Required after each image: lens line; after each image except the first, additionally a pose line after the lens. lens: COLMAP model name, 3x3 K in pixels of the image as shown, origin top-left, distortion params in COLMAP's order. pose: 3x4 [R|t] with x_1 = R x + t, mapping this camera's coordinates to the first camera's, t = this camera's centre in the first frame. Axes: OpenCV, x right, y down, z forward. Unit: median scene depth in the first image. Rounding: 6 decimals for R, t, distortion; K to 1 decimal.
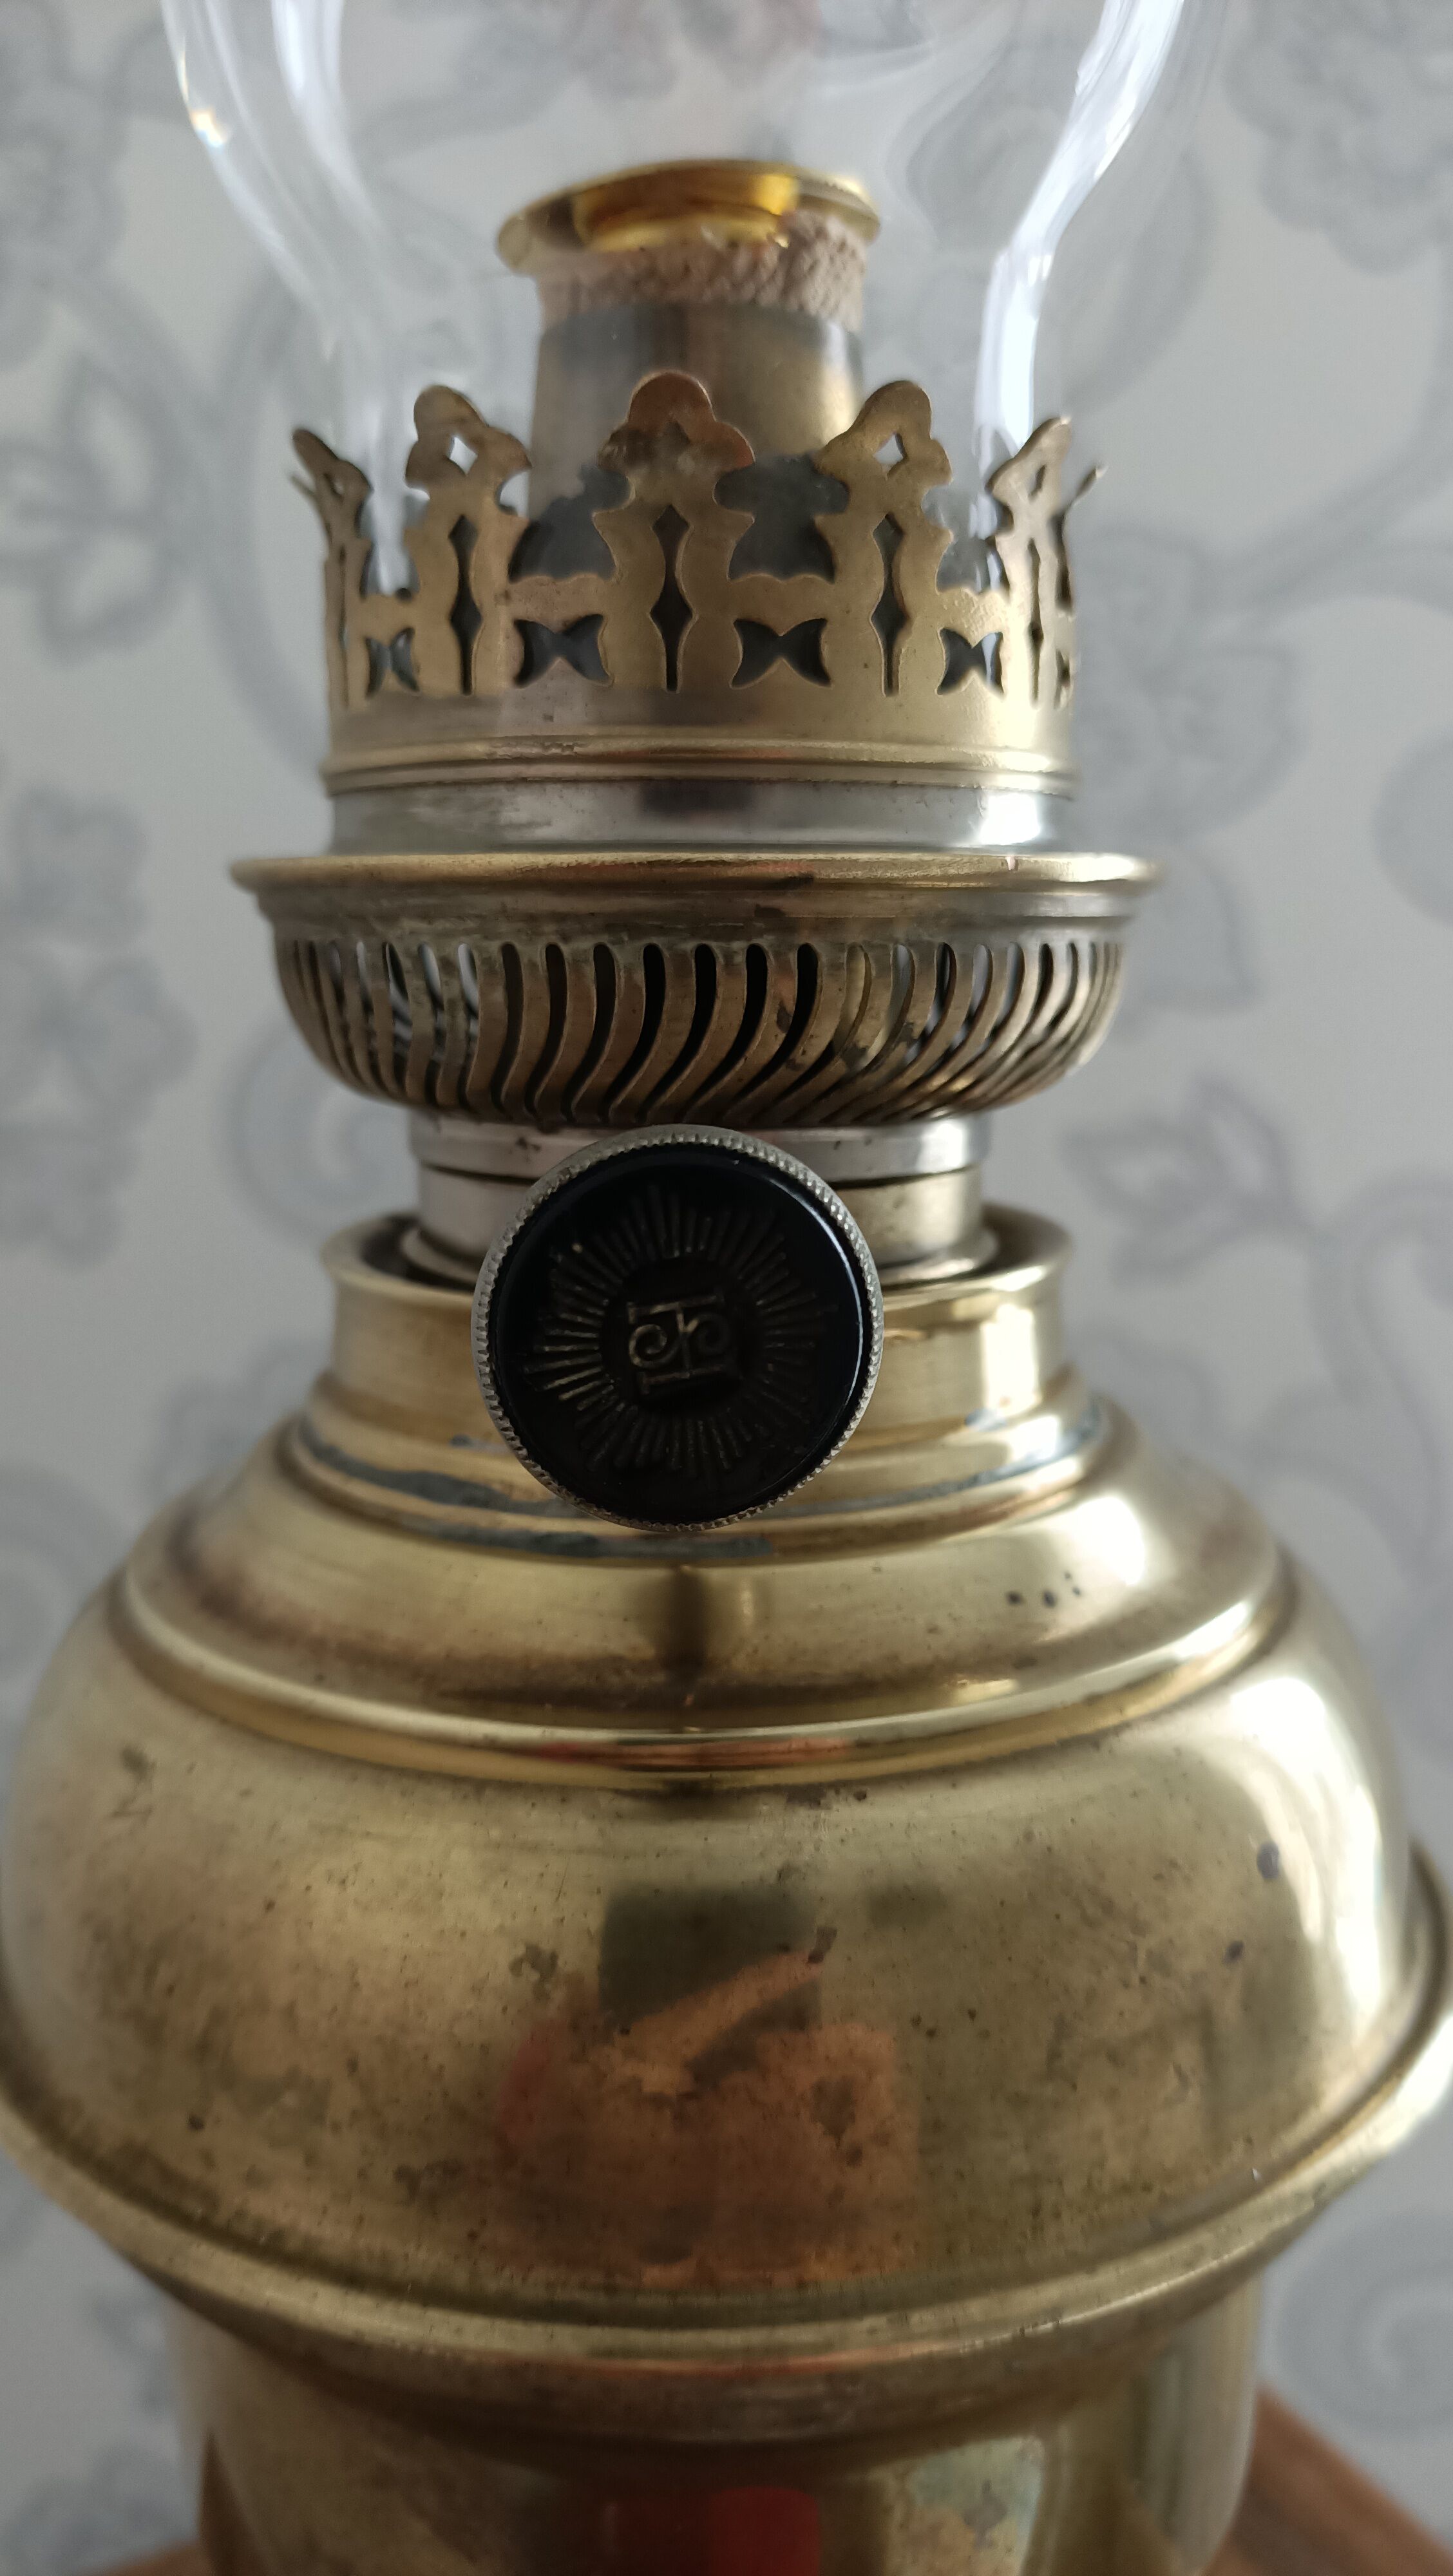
lens RADIAL K [[2110.2, 0, 726.5], [0, 2110.2, 1288.0], [0, 0, 1]] dist [0.090338, -0.294000]
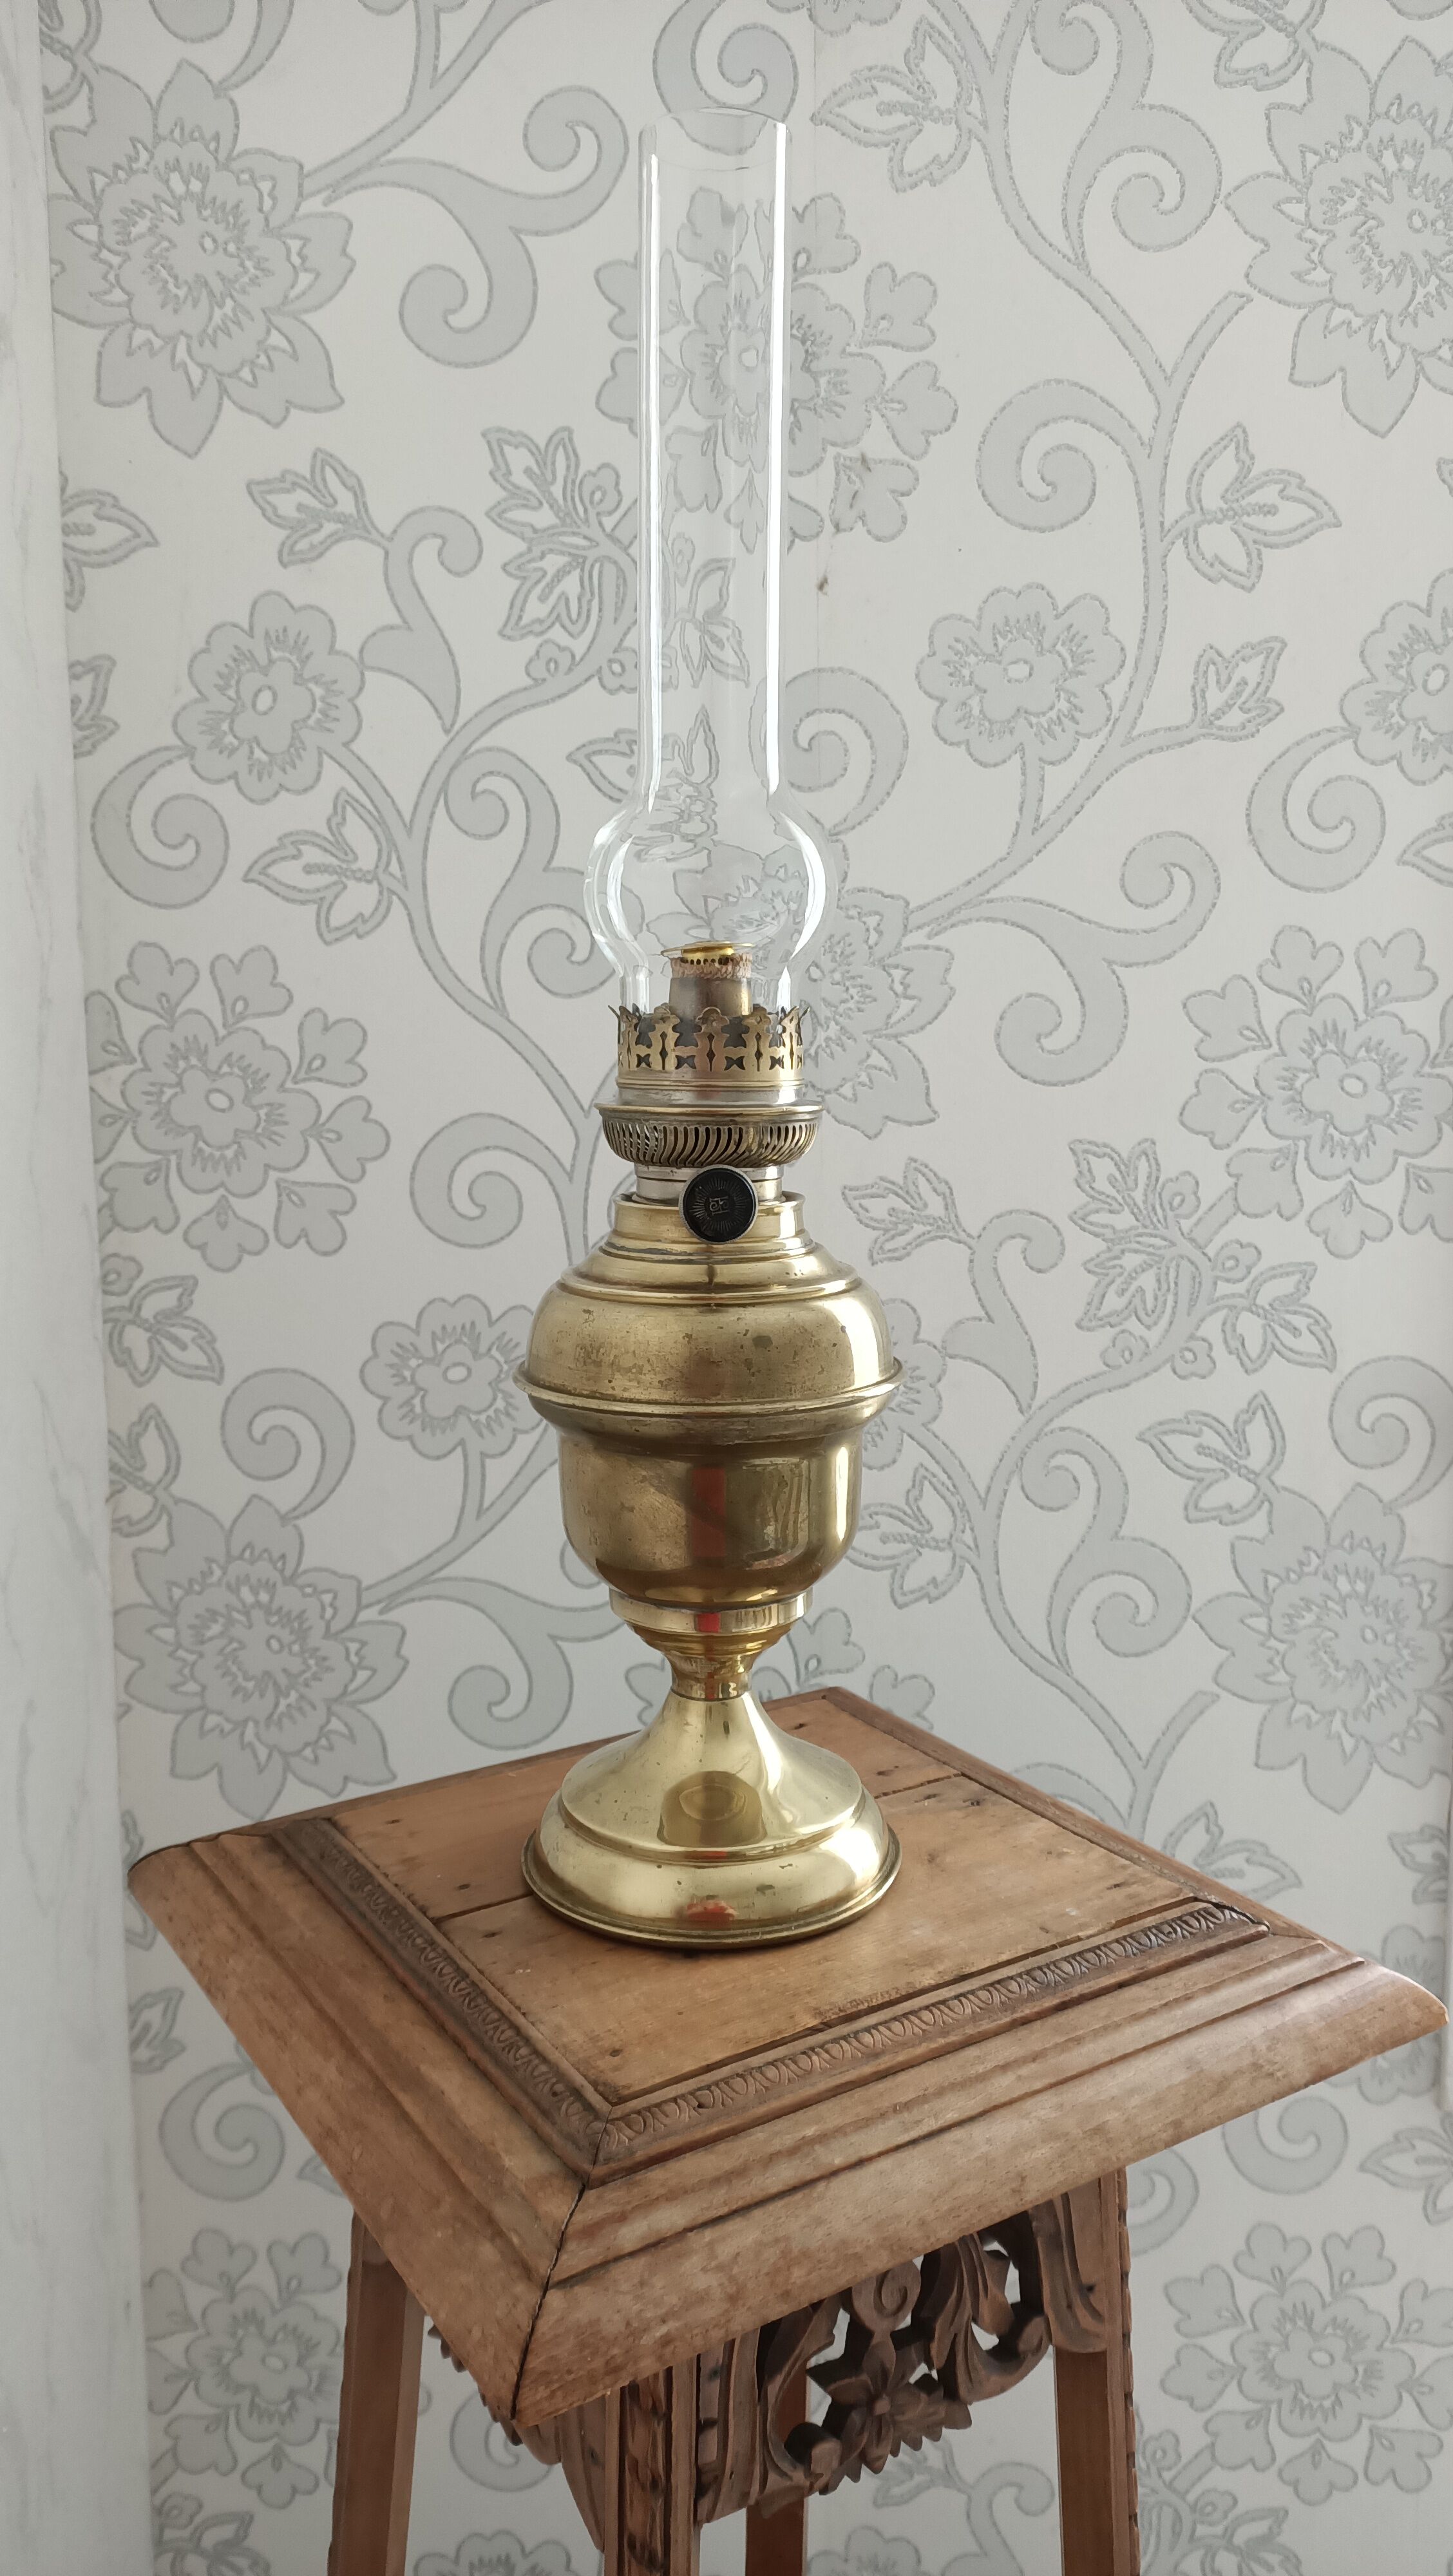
lens RADIAL K [[2110.2, 0, 726.5], [0, 2110.2, 1288.0], [0, 0, 1]] dist [0.090338, -0.294000]
pose [[0.997521, 0.000371, 0.070369, -0.299971], [0.002537, 0.999147, -0.041227, 0.356834], [-0.070325, 0.041303, 0.996669, -3.380196]]
